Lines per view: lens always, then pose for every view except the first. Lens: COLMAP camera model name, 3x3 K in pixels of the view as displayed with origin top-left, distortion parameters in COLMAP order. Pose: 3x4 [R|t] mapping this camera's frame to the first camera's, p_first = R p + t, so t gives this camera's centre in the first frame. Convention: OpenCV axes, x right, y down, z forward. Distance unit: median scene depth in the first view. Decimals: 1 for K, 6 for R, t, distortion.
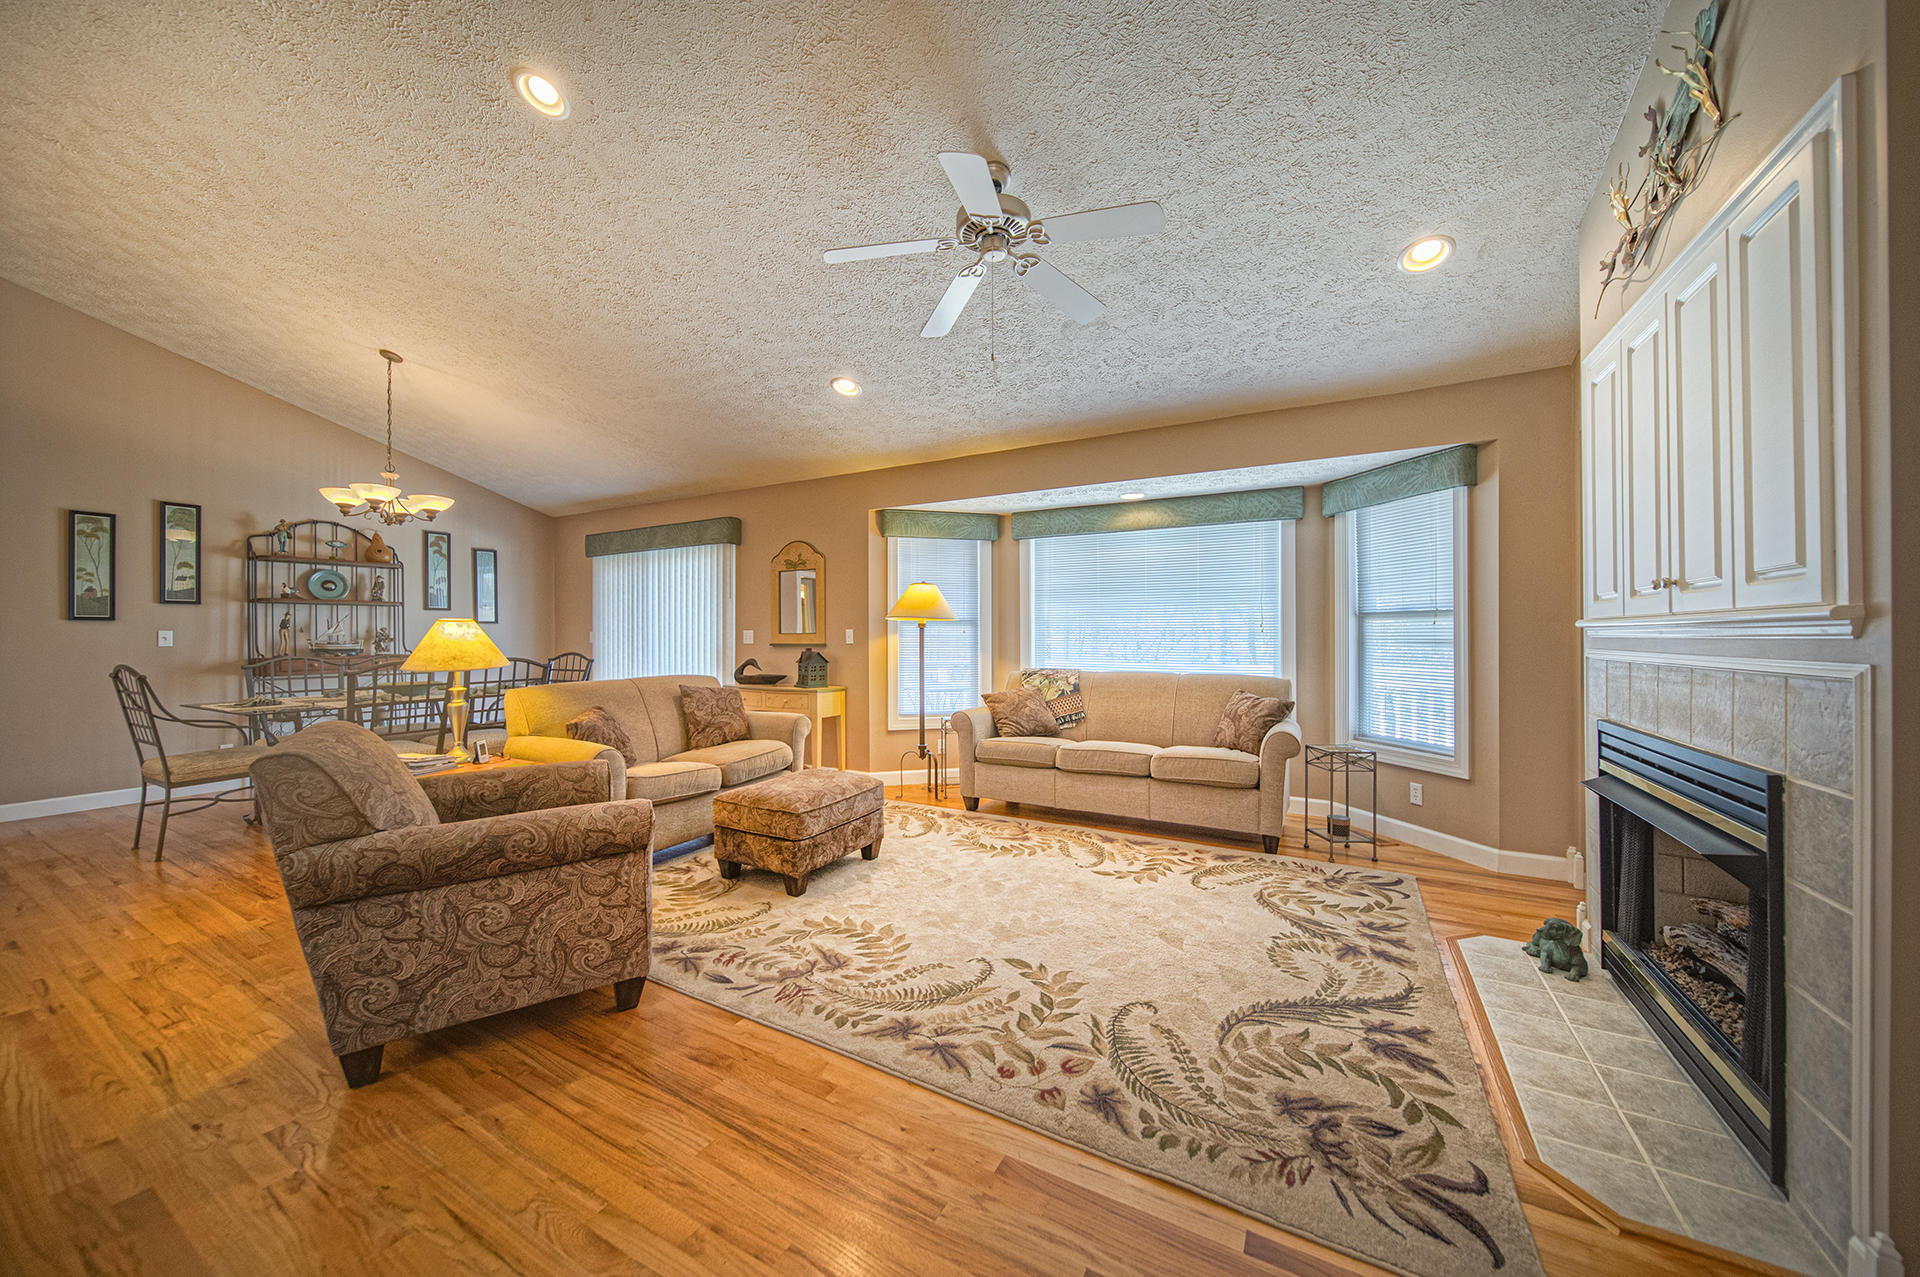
lens RADIAL K [[681.7, 0, 955.7], [0, 681.7, 635.5], [0, 0, 1]] dist [-0.000024, -0.000637]
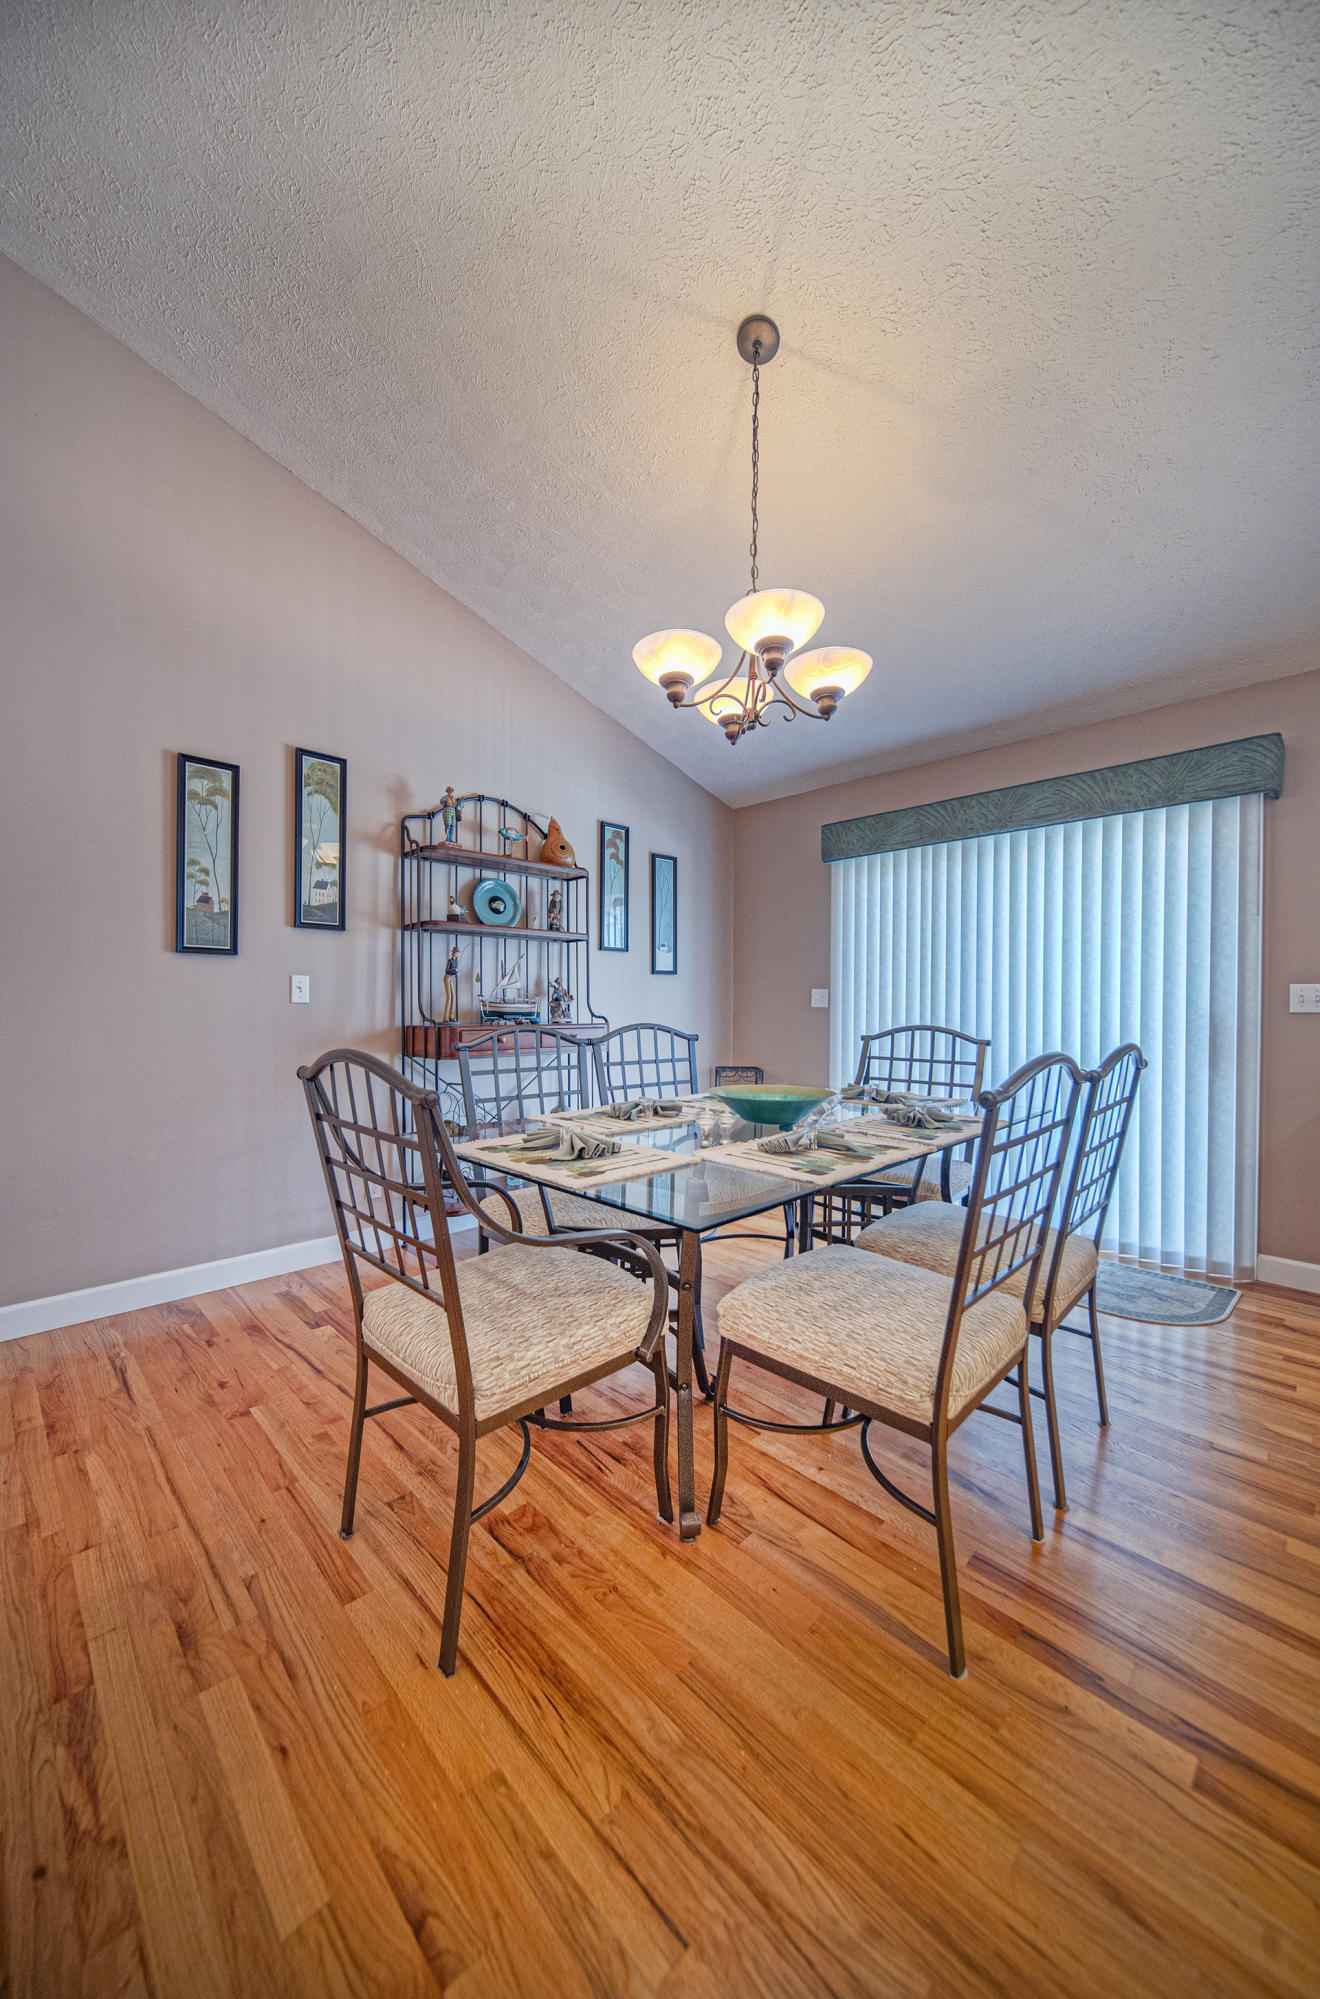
lens RADIAL K [[707.0, 0, 655.6], [0, 707.0, 1004.1], [0, 0, 1]] dist [-0.002398, -0.000293]
pose [[0.961542, 0.010128, -0.274472, -0.763137], [-0.010079, 0.999948, 0.001588, 0.014024], [0.274474, 0.001240, 0.961594, 0.549436]]
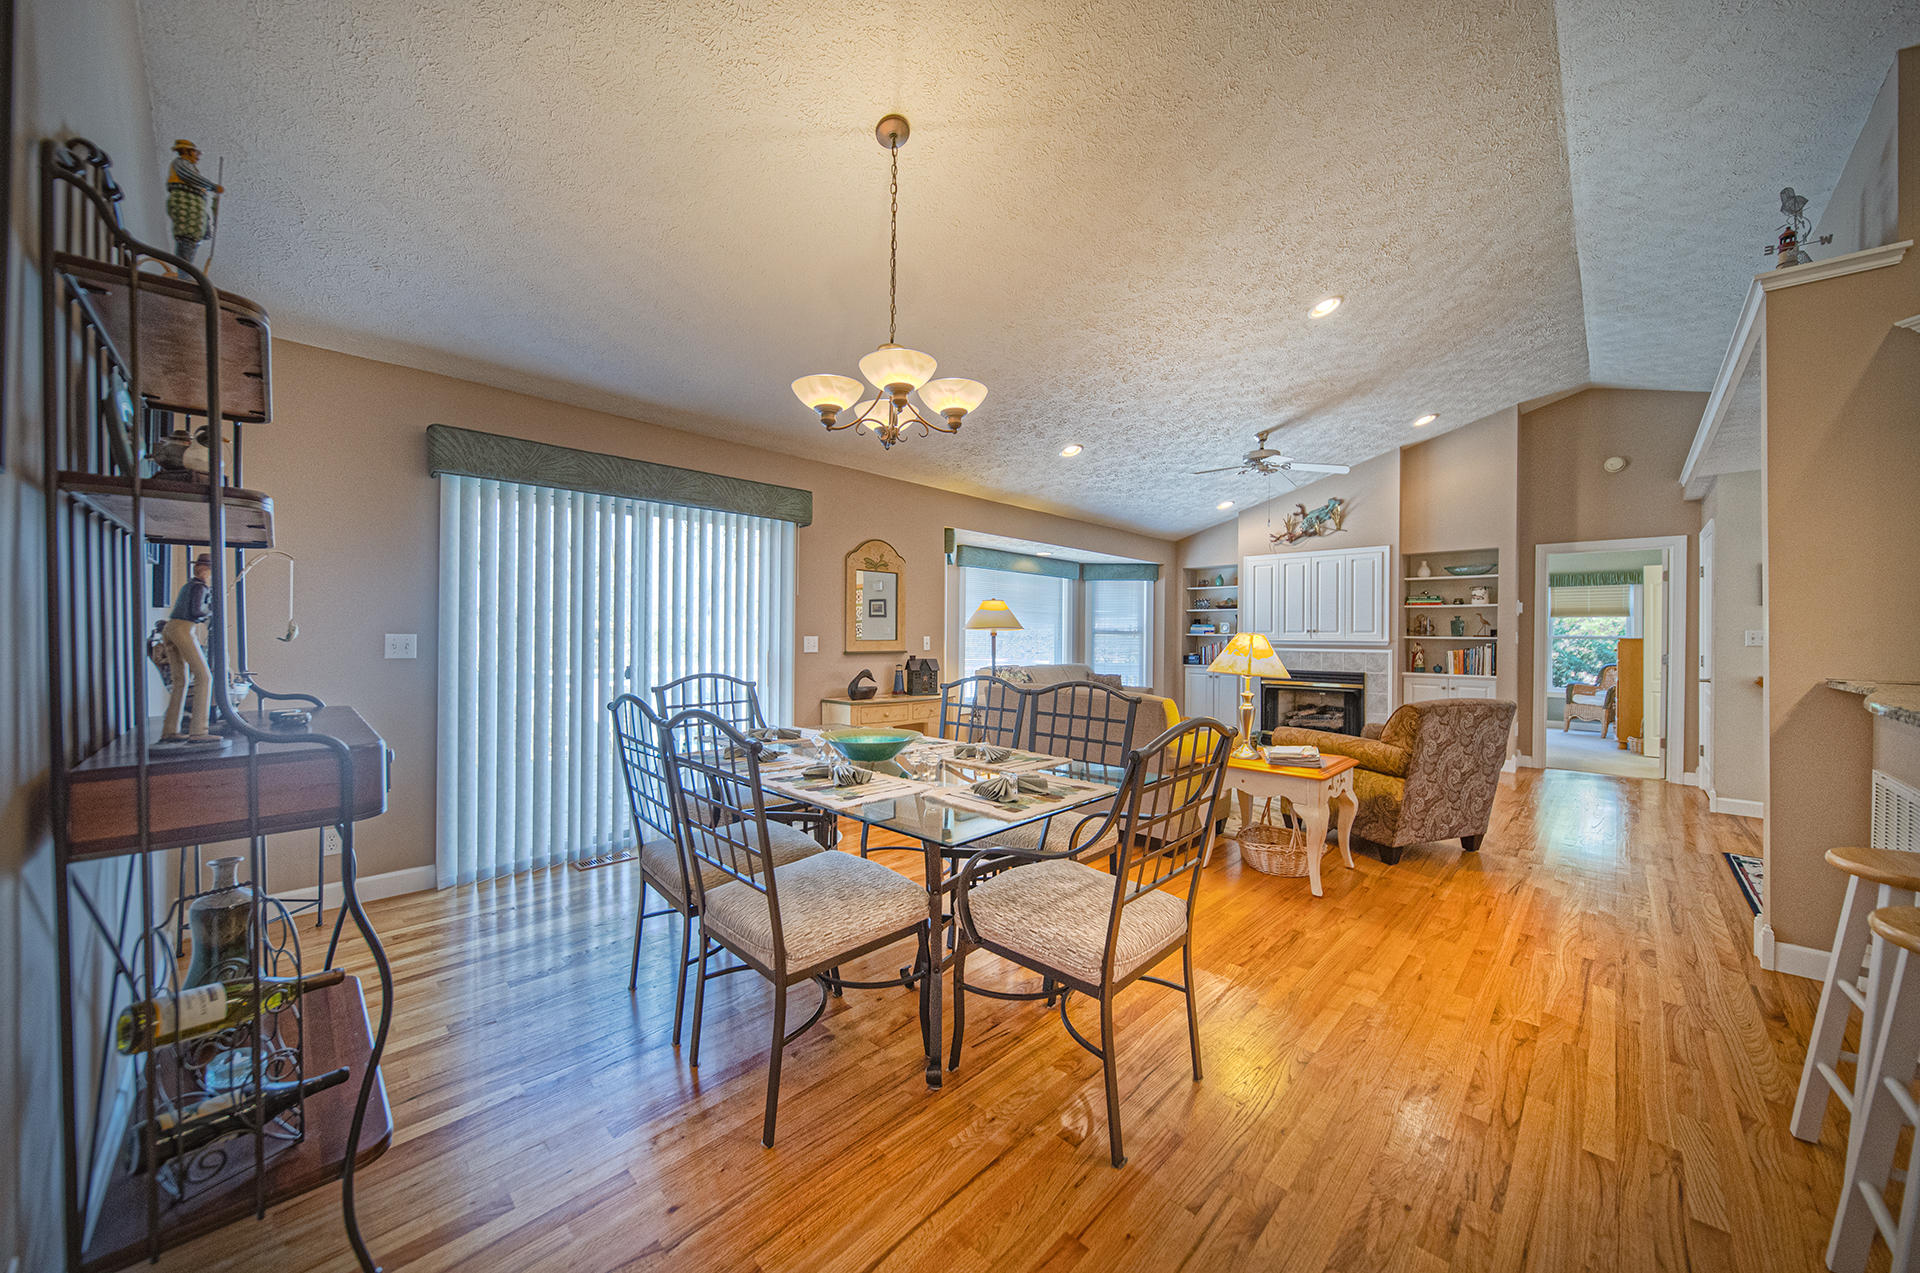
lens RADIAL K [[681.7, 0, 956.5], [0, 681.7, 632.8], [0, 0, 1]] dist [-0.000024, -0.000637]
pose [[0.245676, 0.007904, 0.969320, -1.341012], [-0.008520, 0.999946, -0.005995, -0.009025], [-0.969315, -0.006786, 0.245730, 0.815906]]
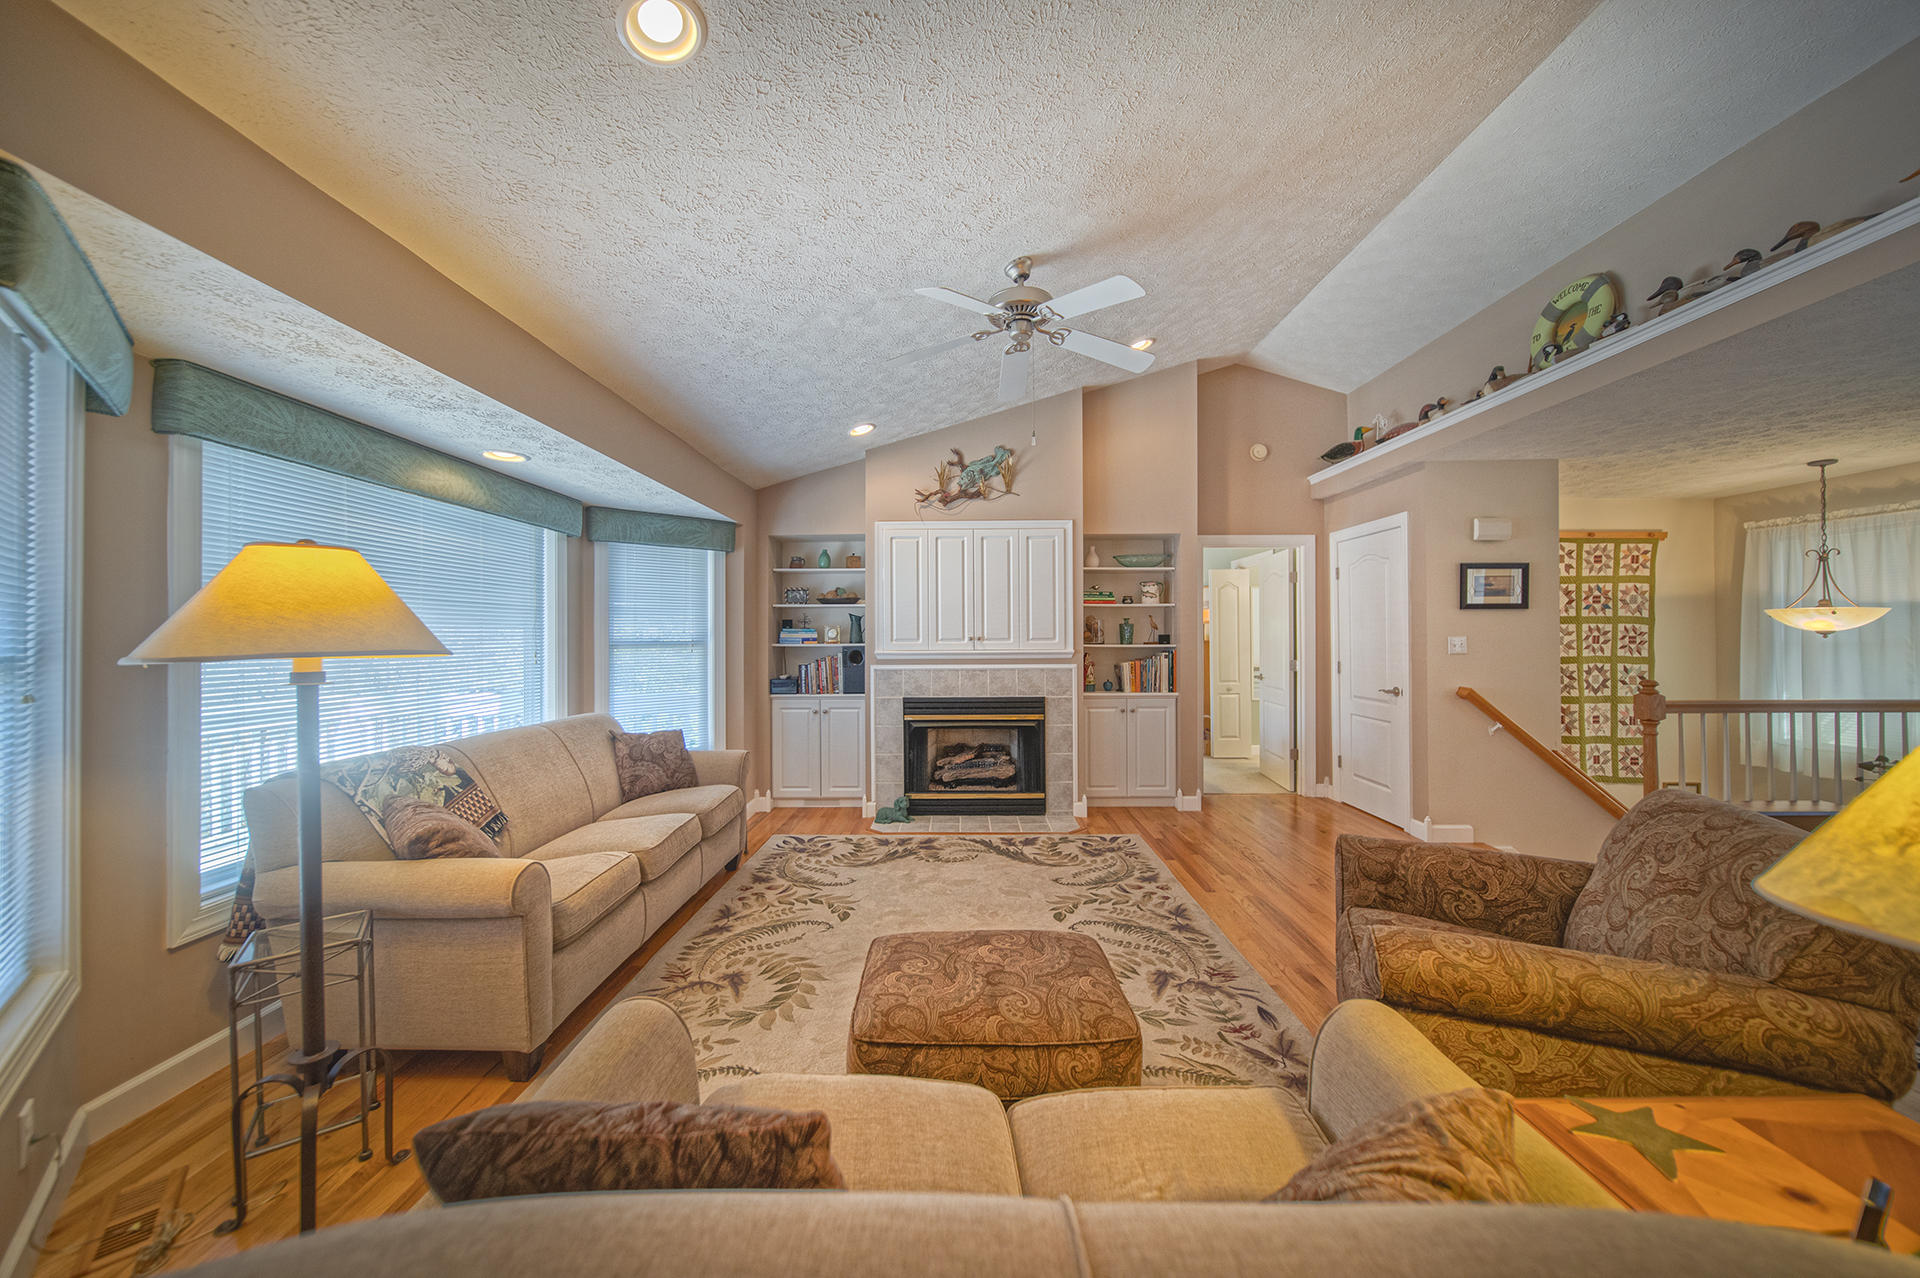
lens RADIAL K [[681.7, 0, 964.8], [0, 681.7, 628.4], [0, 0, 1]] dist [-0.000024, -0.000637]
pose [[-0.499089, 0.014345, 0.866432, -0.509147], [0.007031, 0.999897, -0.012504, -0.032723], [-0.866522, -0.000149, -0.499139, 0.955524]]
